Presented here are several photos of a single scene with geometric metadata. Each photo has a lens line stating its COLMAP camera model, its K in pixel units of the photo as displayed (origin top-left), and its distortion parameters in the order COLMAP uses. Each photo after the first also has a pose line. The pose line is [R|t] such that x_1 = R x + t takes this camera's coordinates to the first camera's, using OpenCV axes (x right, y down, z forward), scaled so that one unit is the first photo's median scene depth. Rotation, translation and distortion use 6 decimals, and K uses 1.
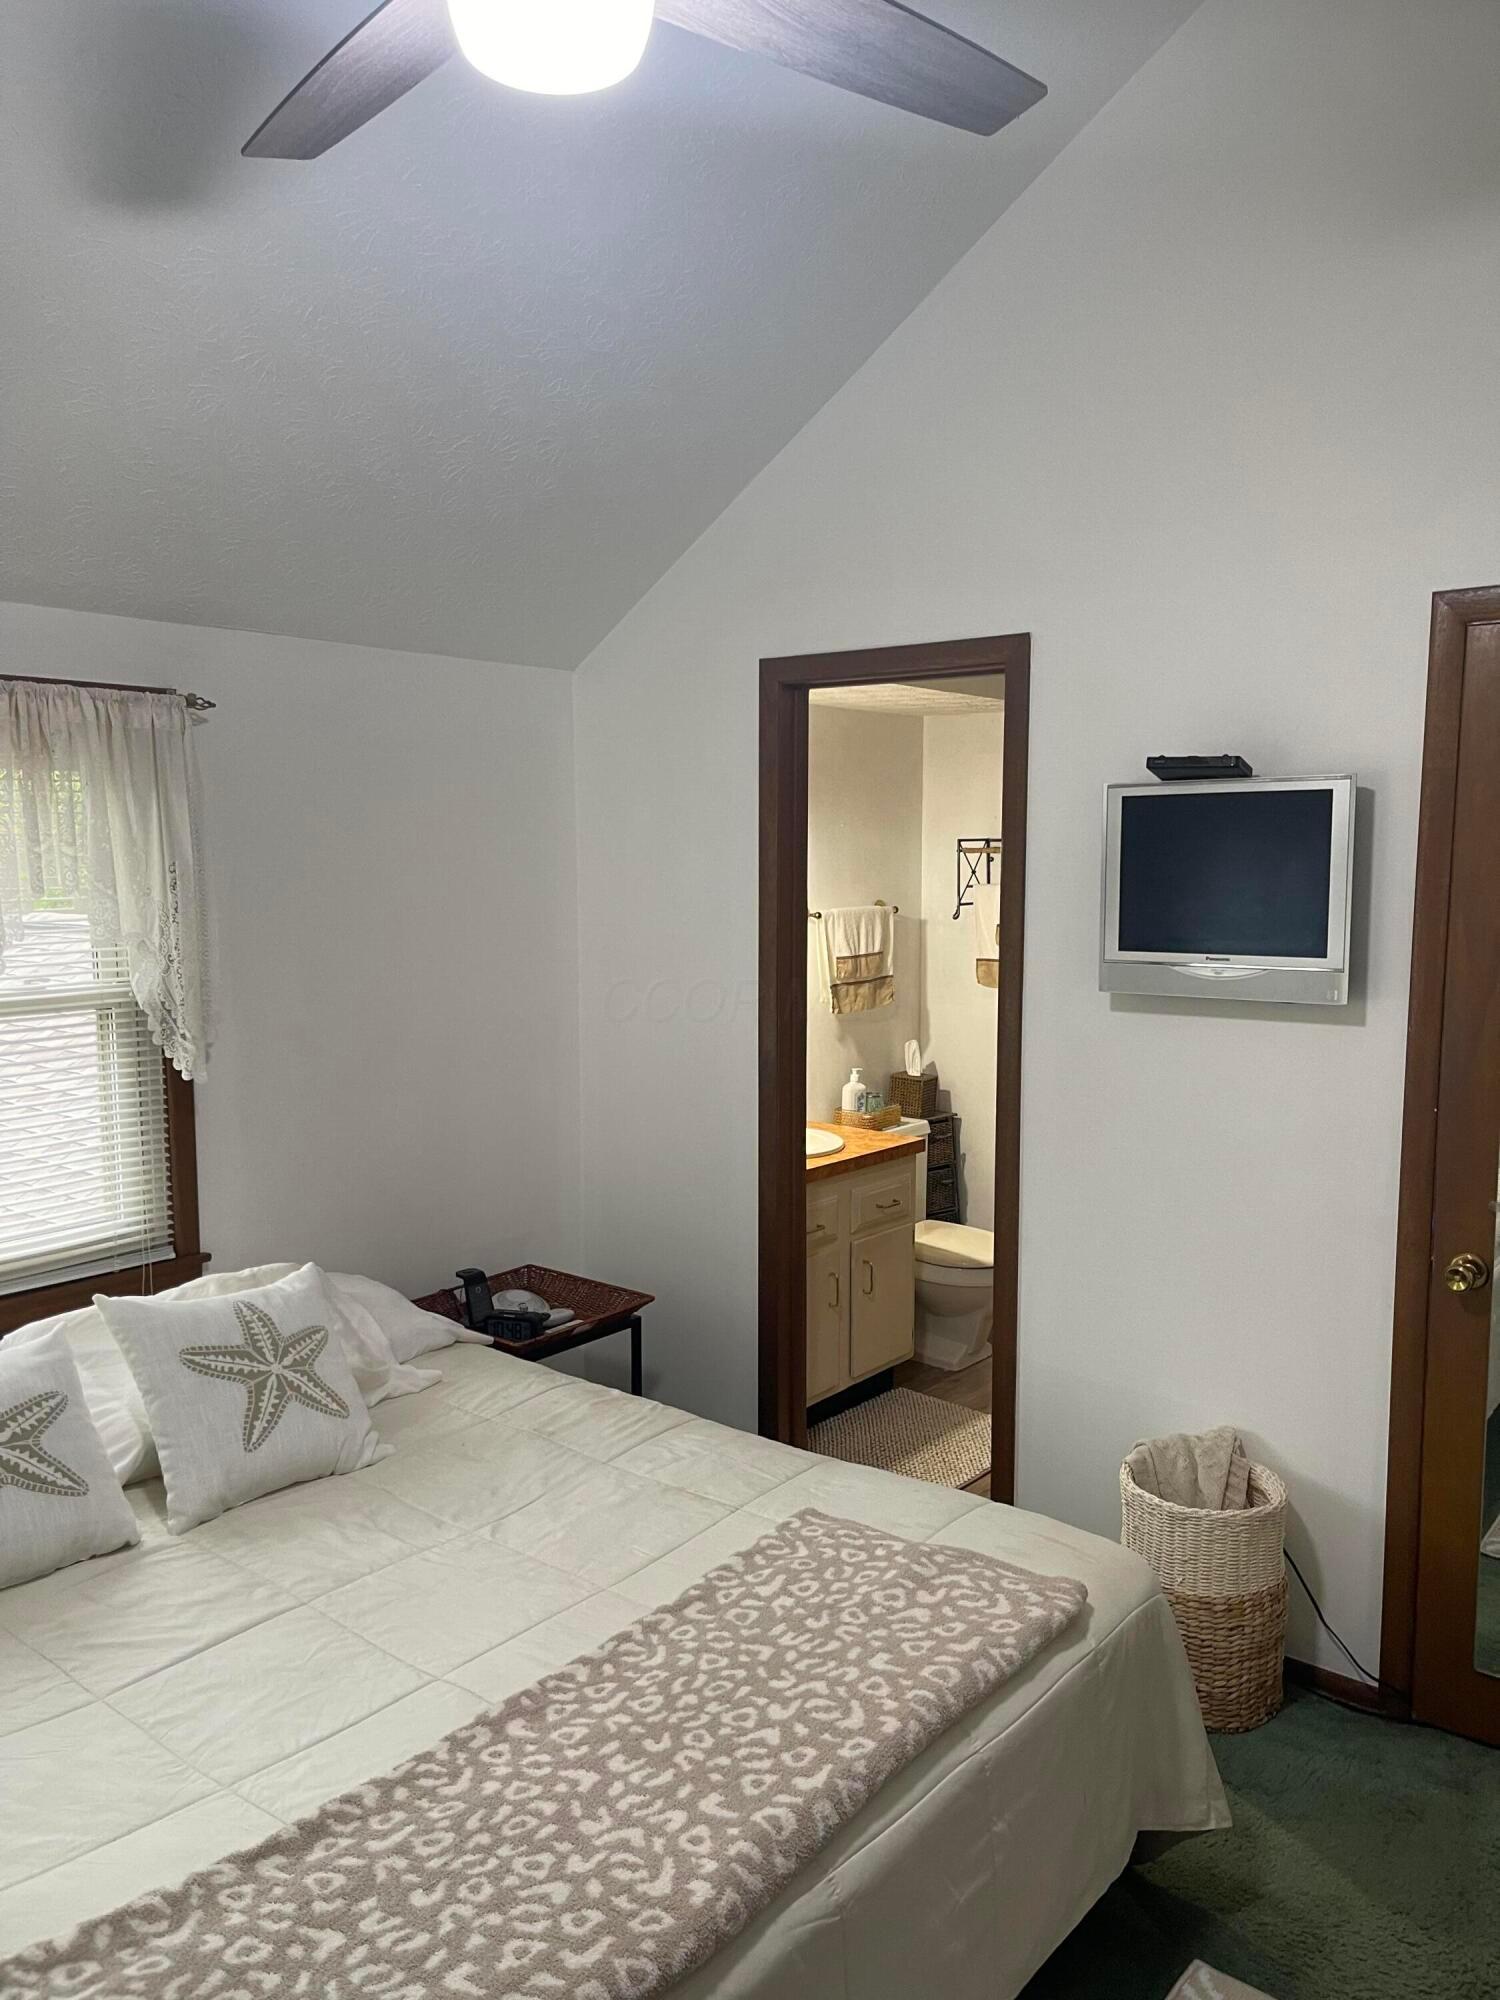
lens RADIAL K [[1471.9, 0, 739.7], [0, 1471.9, 1007.1], [0, 0, 1]] dist [0.065883, -0.000238]
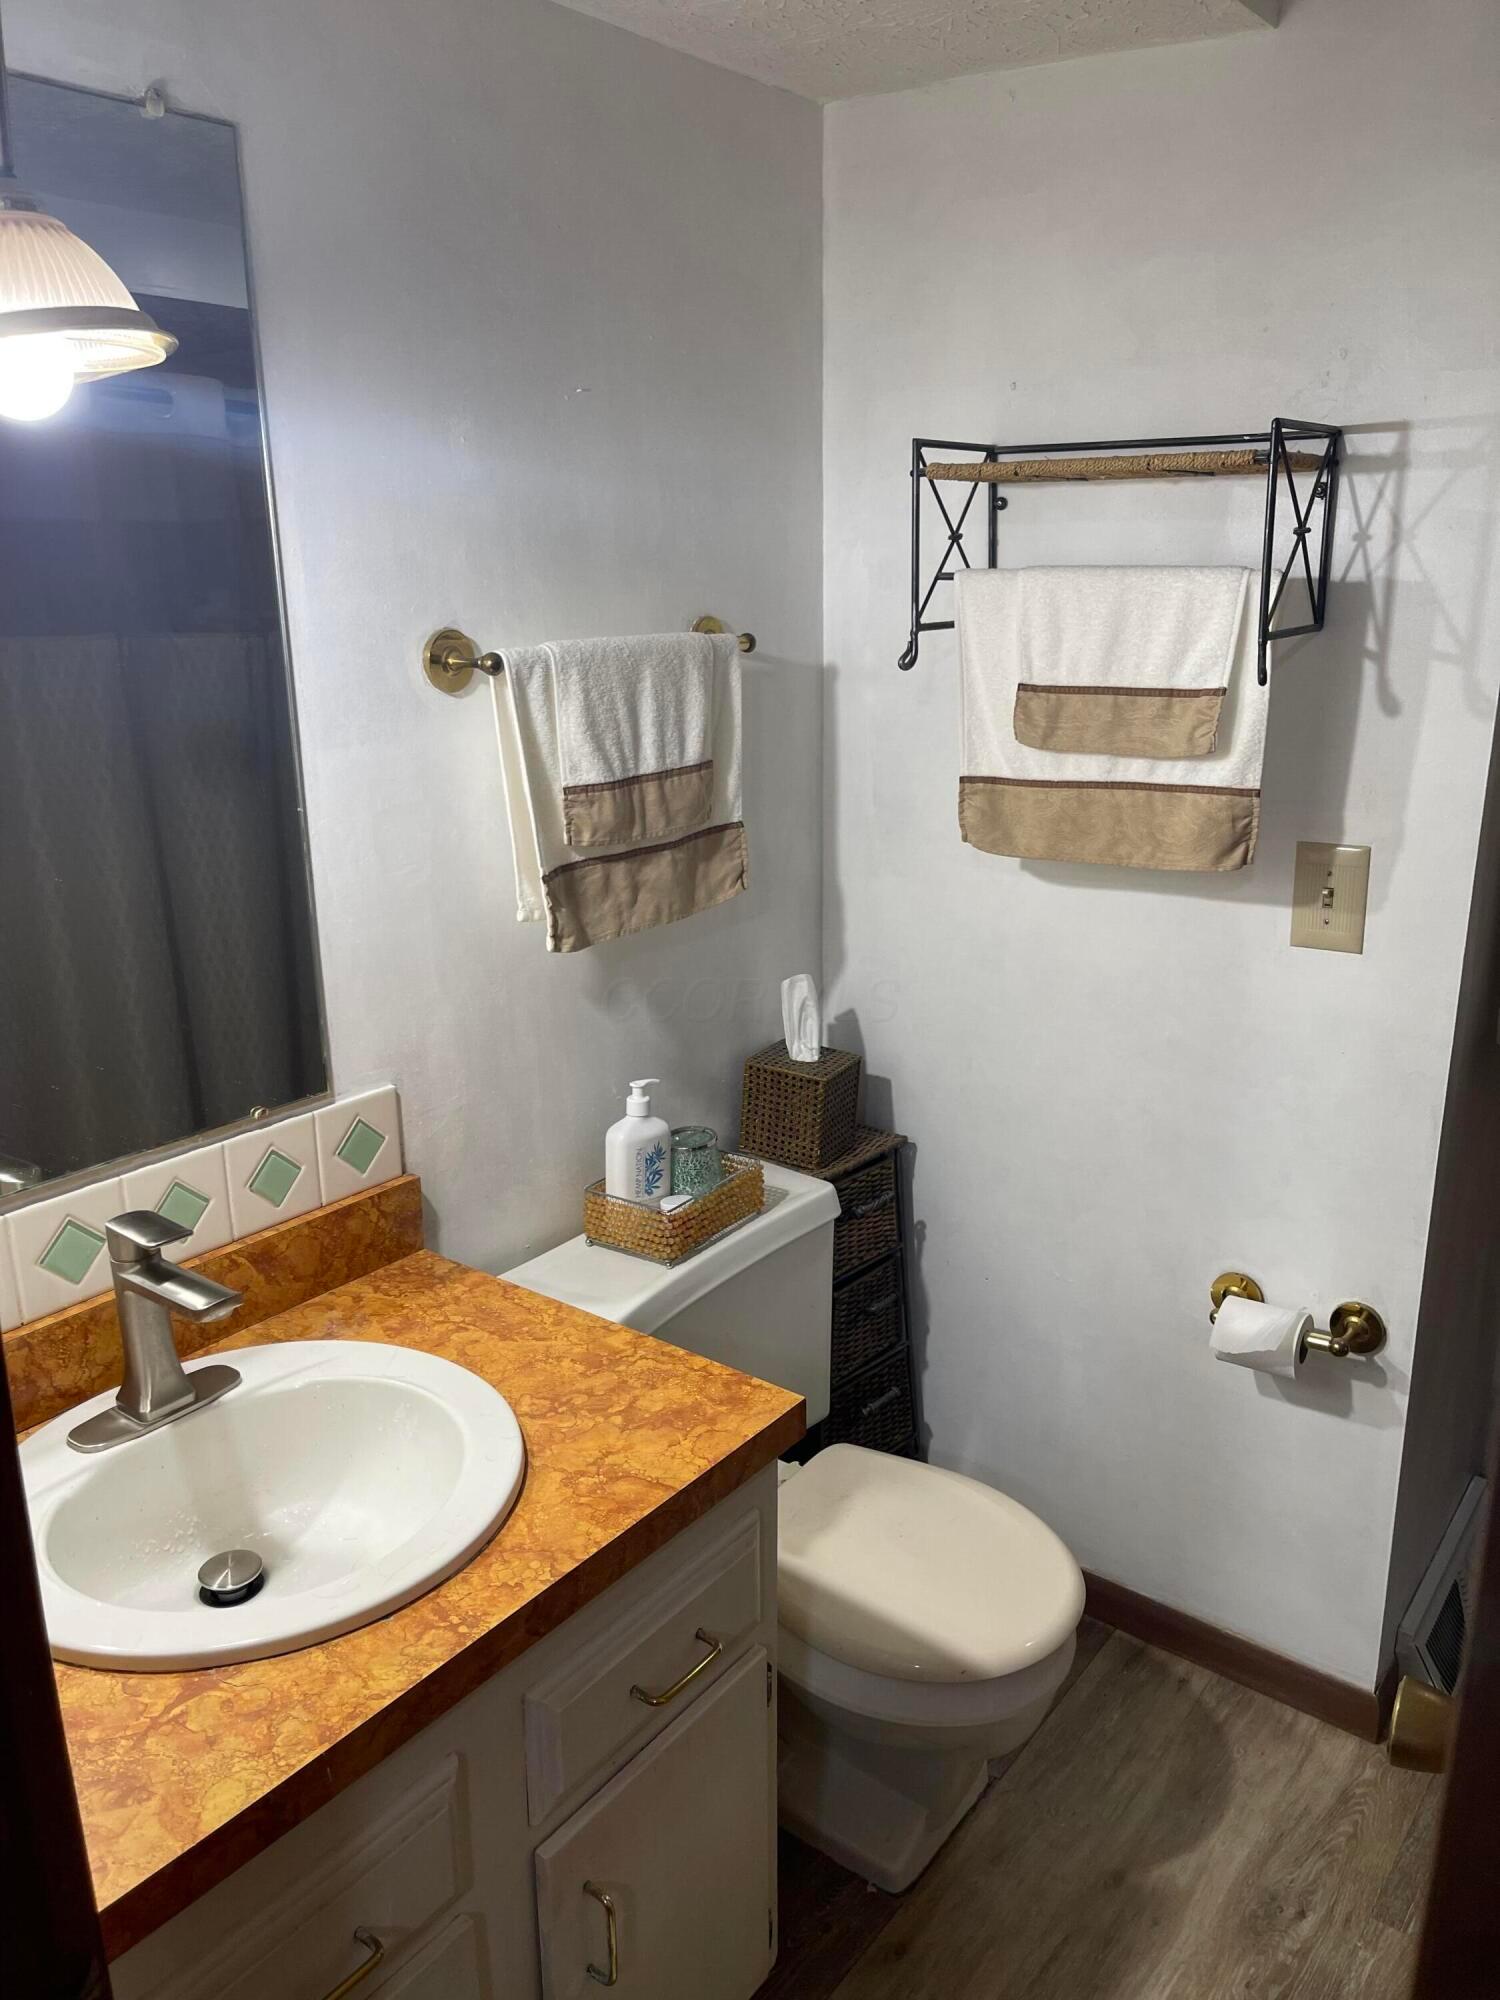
lens RADIAL K [[1471.9, 0, 768.5], [0, 1471.9, 1006.3], [0, 0, 1]] dist [0.065883, -0.000238]
pose [[0.998563, -0.020970, 0.049316, 0.091530], [0.011777, 0.983633, 0.179799, -0.043168], [-0.052279, -0.178959, 0.982467, 0.619878]]
